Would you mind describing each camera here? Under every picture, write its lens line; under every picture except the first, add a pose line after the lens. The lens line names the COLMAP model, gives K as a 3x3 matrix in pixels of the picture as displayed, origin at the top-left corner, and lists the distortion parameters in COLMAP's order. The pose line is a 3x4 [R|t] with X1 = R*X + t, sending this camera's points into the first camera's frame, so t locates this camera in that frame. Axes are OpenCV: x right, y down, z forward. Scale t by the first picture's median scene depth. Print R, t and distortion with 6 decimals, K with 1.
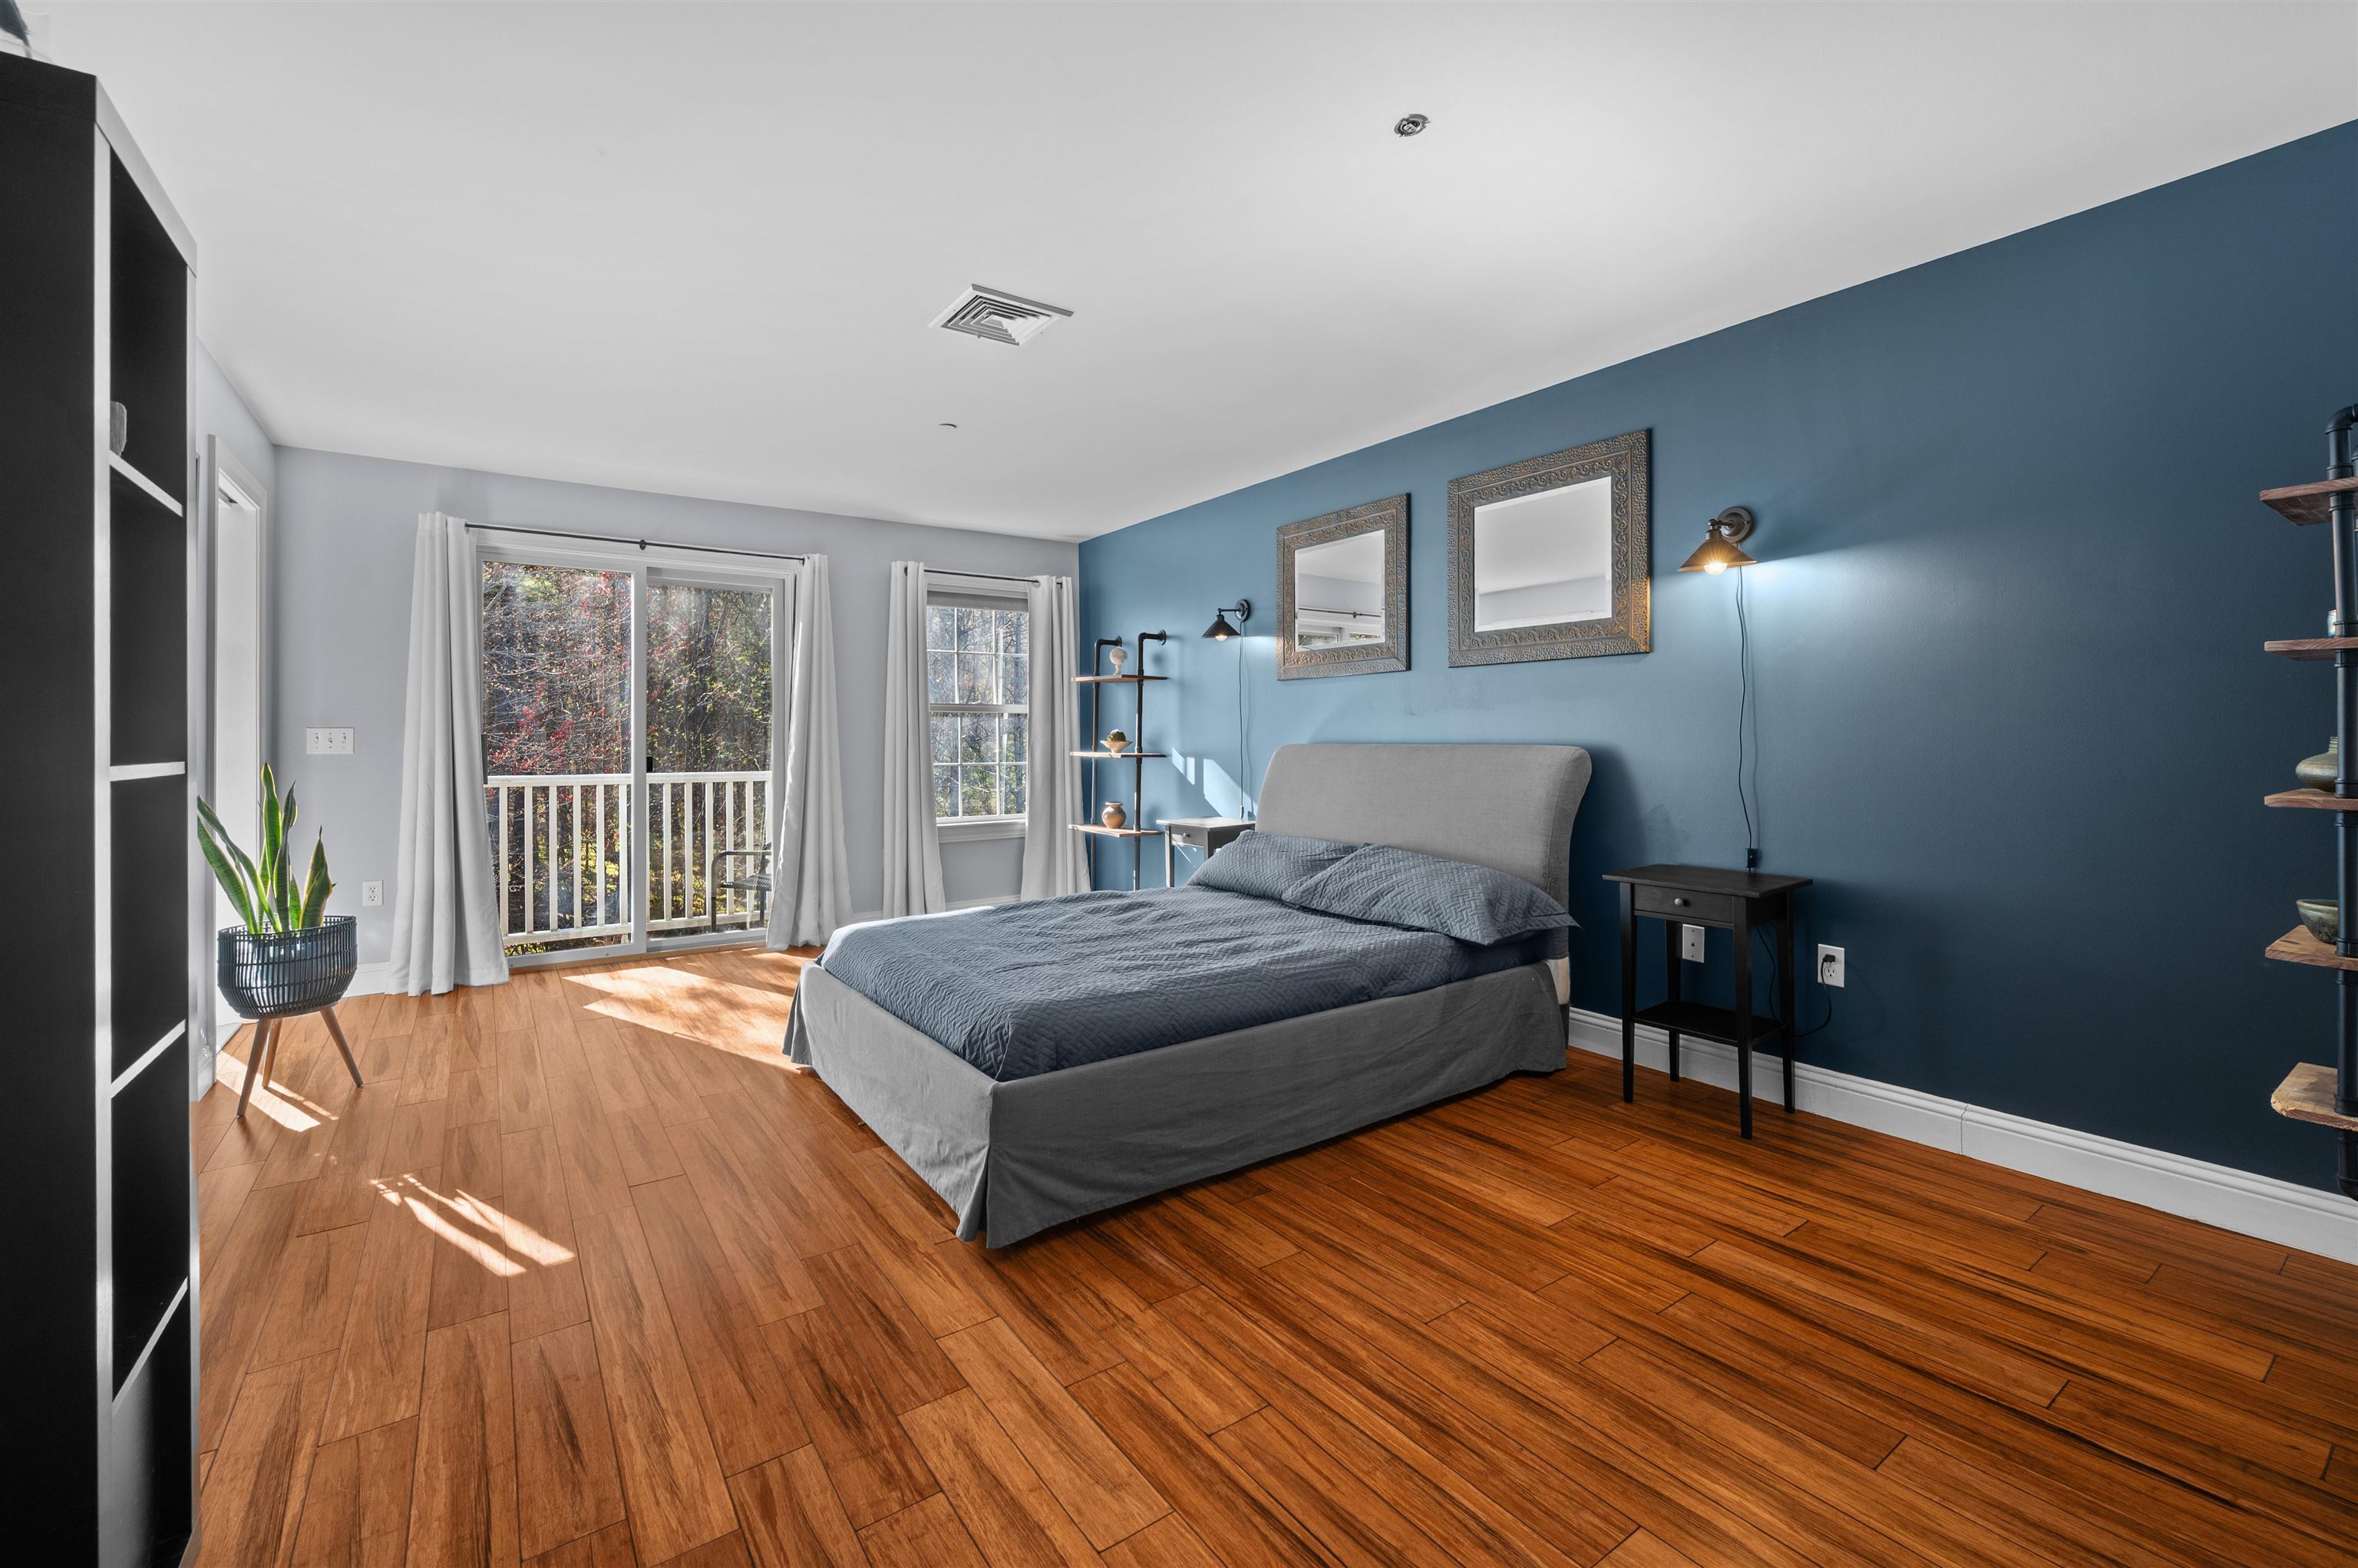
lens RADIAL K [[988.8, 0, 1173.1], [0, 988.8, 723.0], [0, 0, 1]] dist [-0.000785, 0.001138]
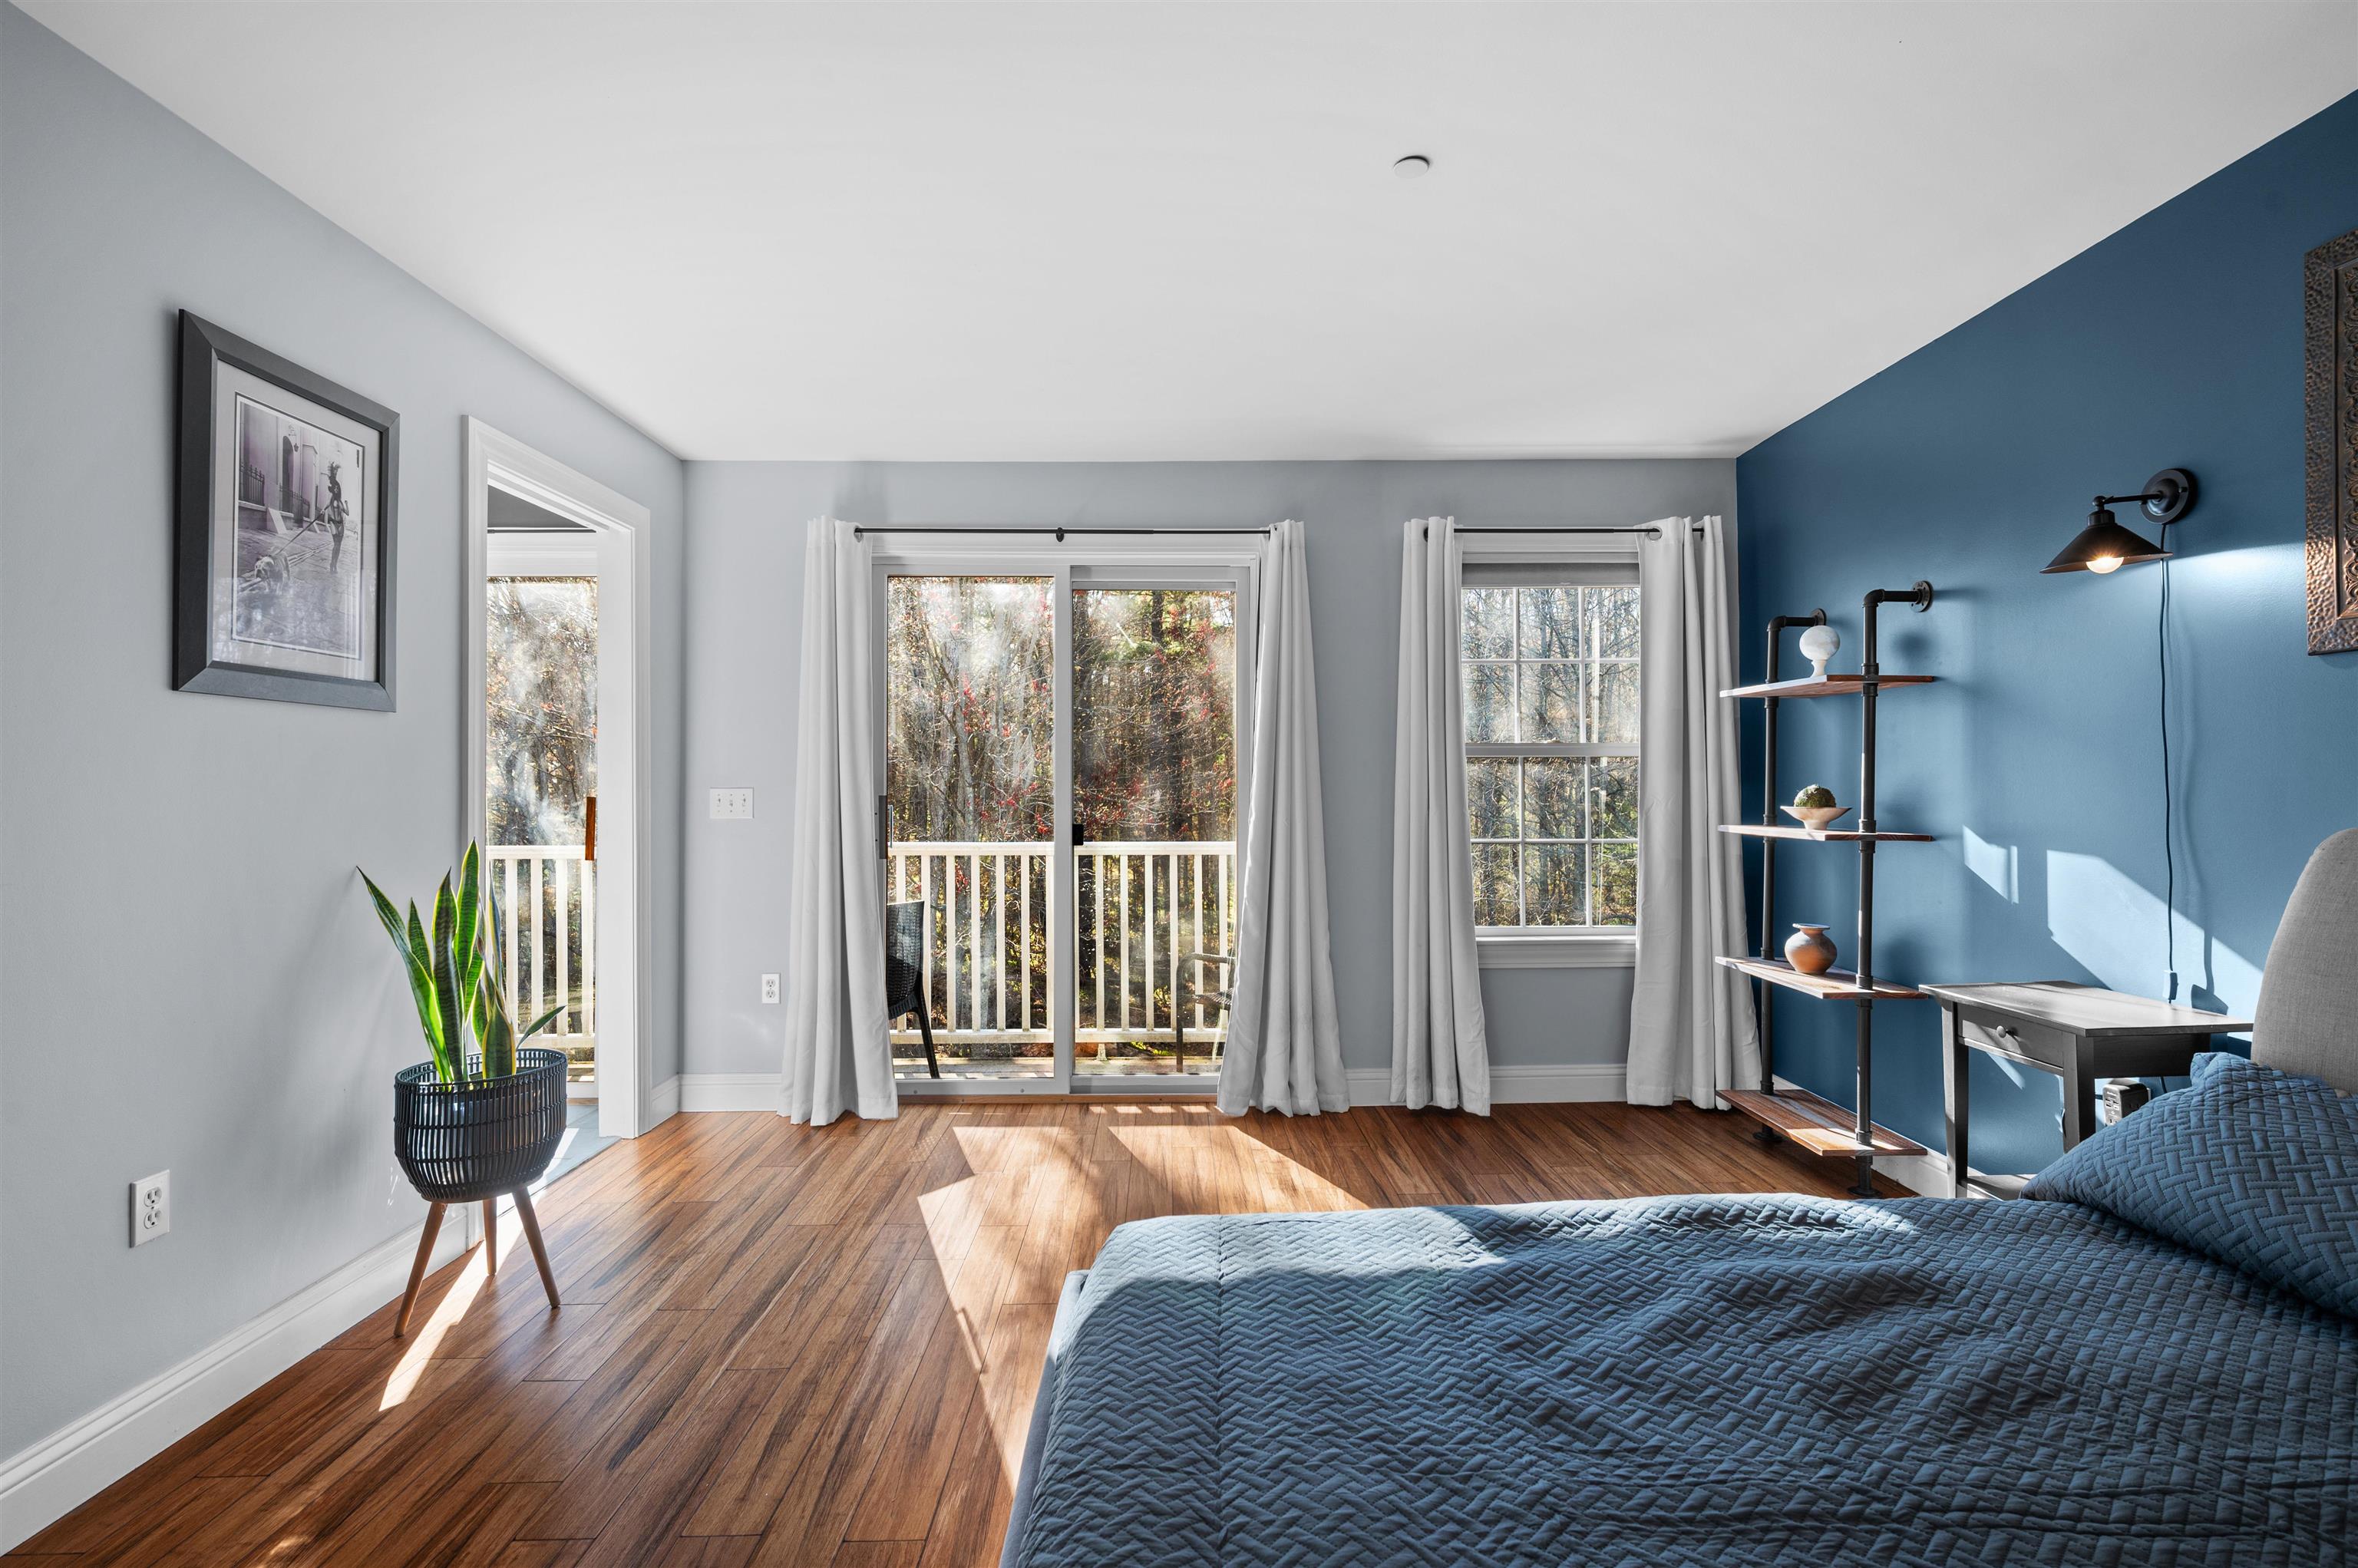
lens RADIAL K [[1056.5, 0, 1183.9], [0, 1056.5, 779.4], [0, 0, 1]] dist [-0.000537, 0.000054]
pose [[0.828010, -0.006397, -0.560676, -0.023278], [0.009702, 0.999949, 0.002921, -0.000858], [0.560629, -0.007858, 0.828030, 0.390065]]
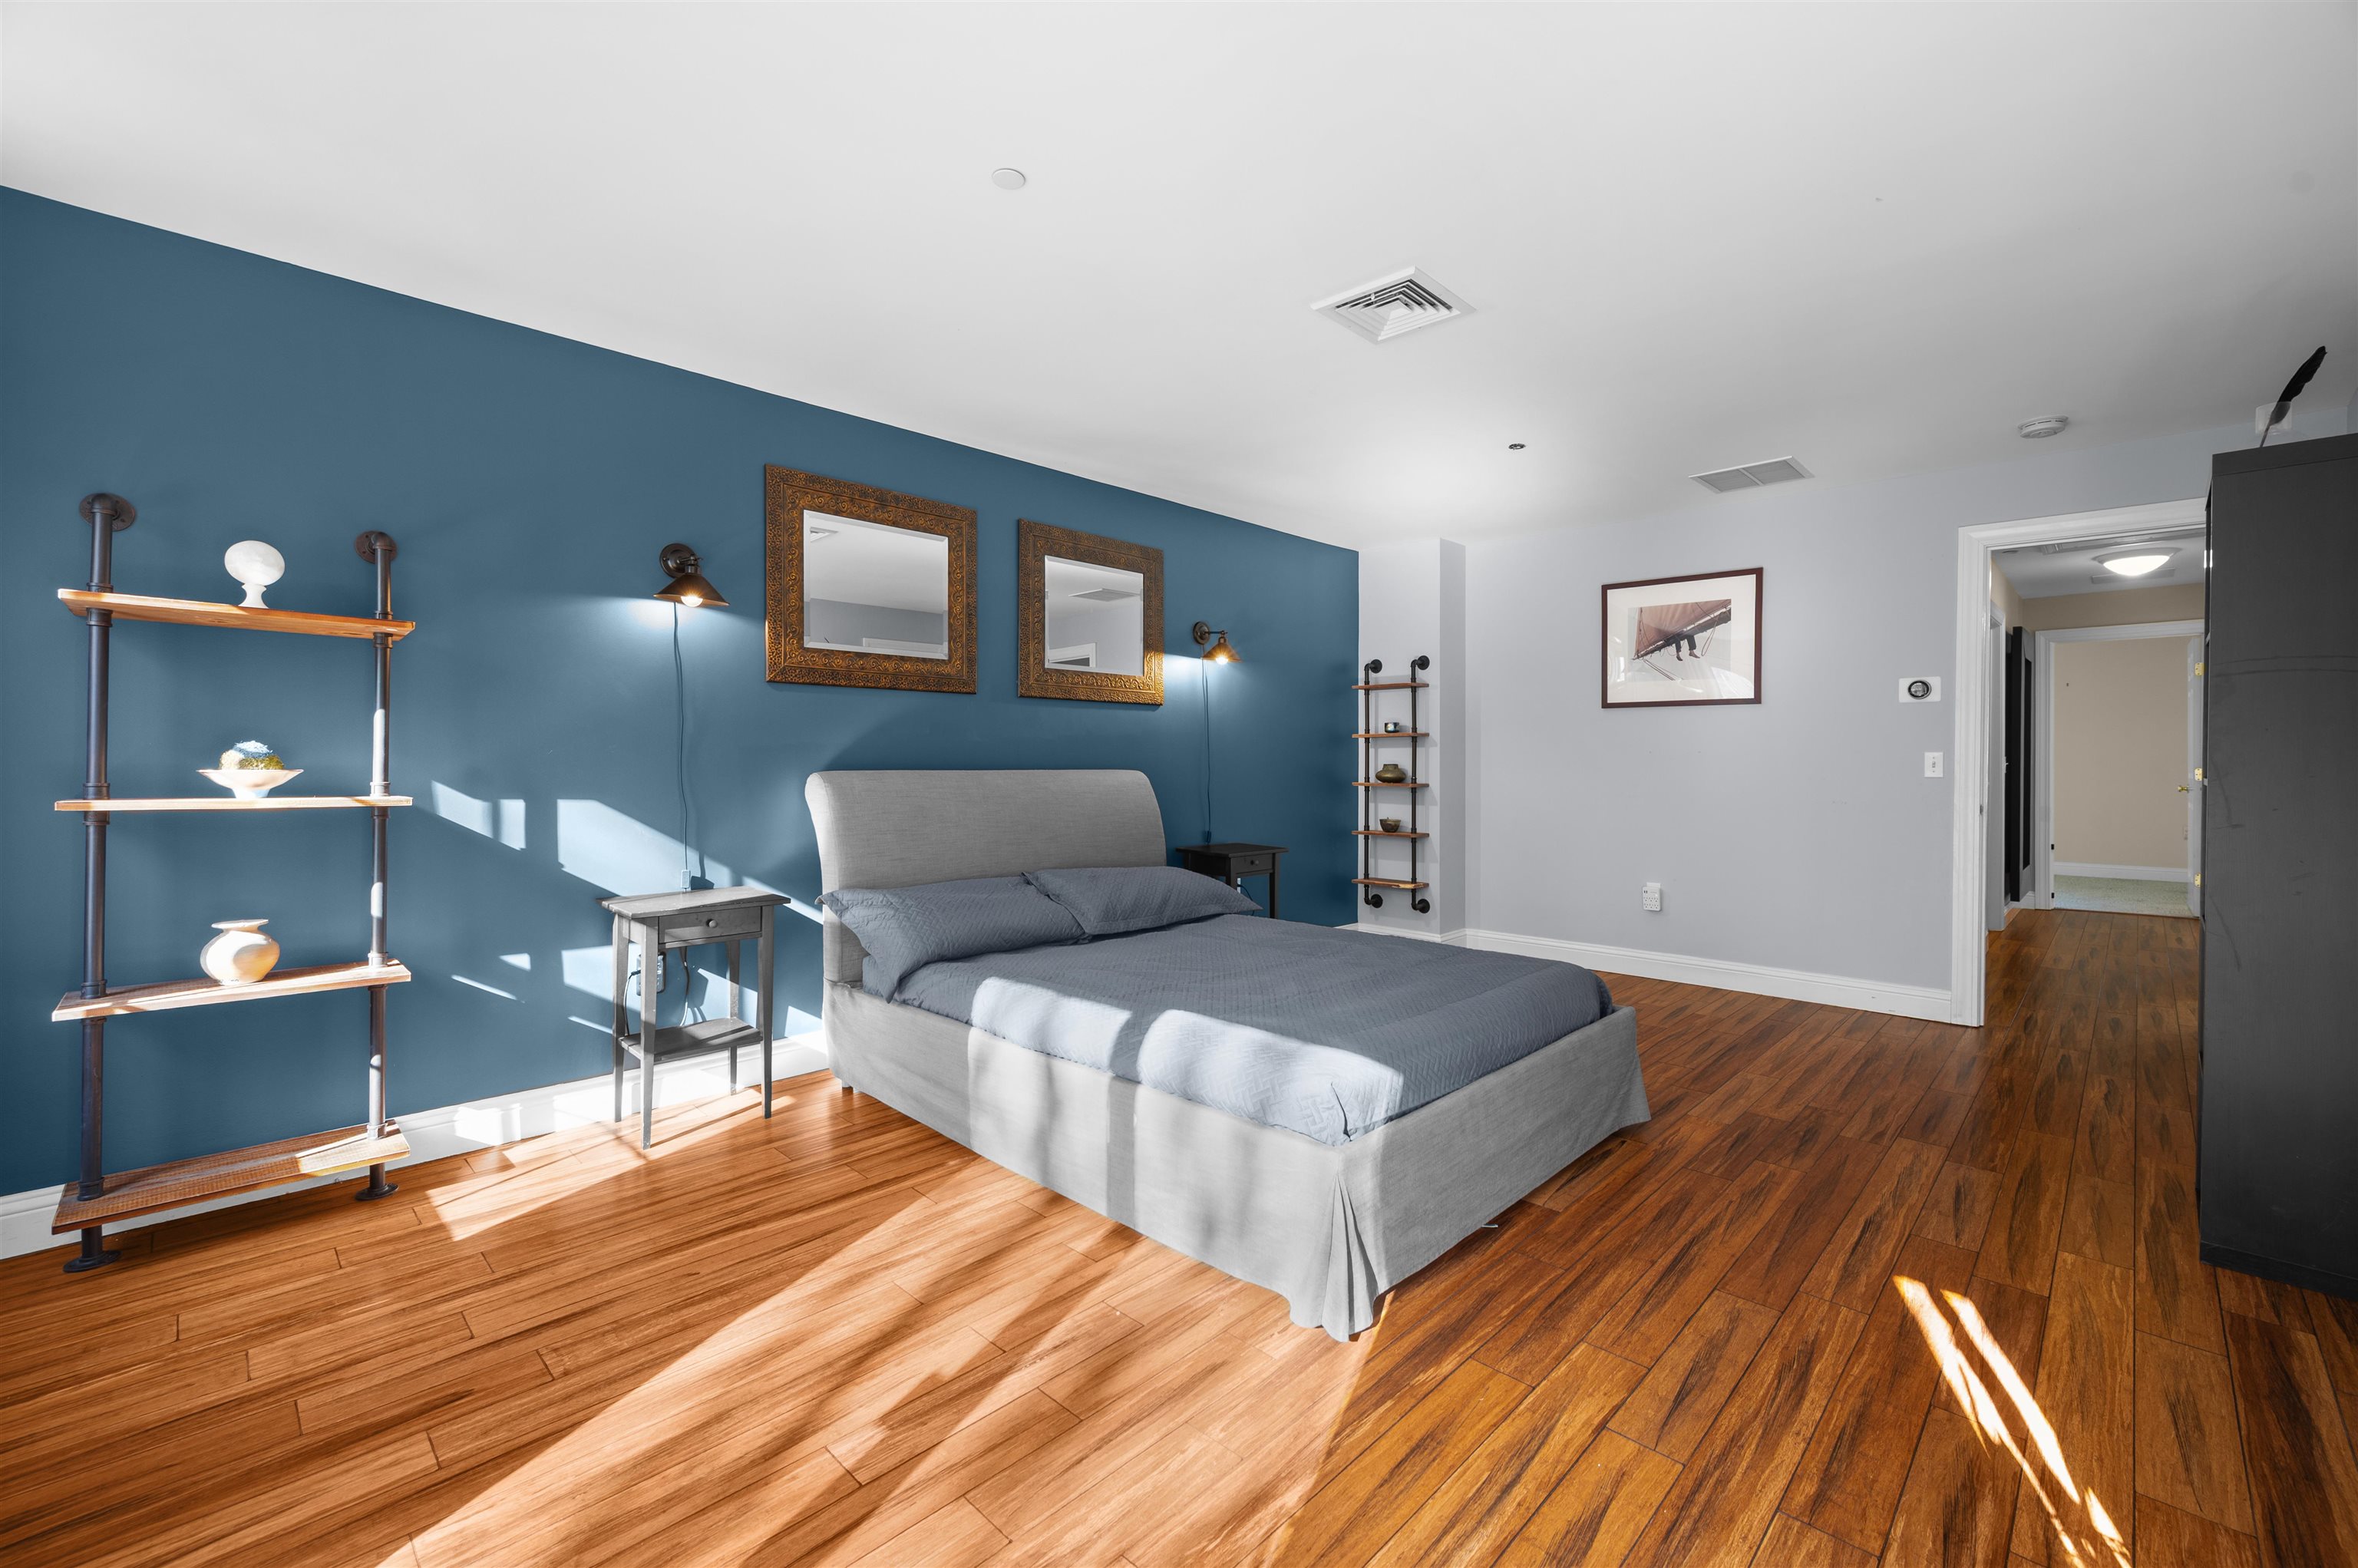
lens RADIAL K [[988.8, 0, 1164.1], [0, 988.8, 770.6], [0, 0, 1]] dist [-0.000785, 0.001138]
pose [[-0.180145, -0.006625, 0.983618, -0.592416], [-0.018956, 0.999815, 0.003263, 0.011330], [-0.983457, -0.018057, -0.180237, 0.779249]]
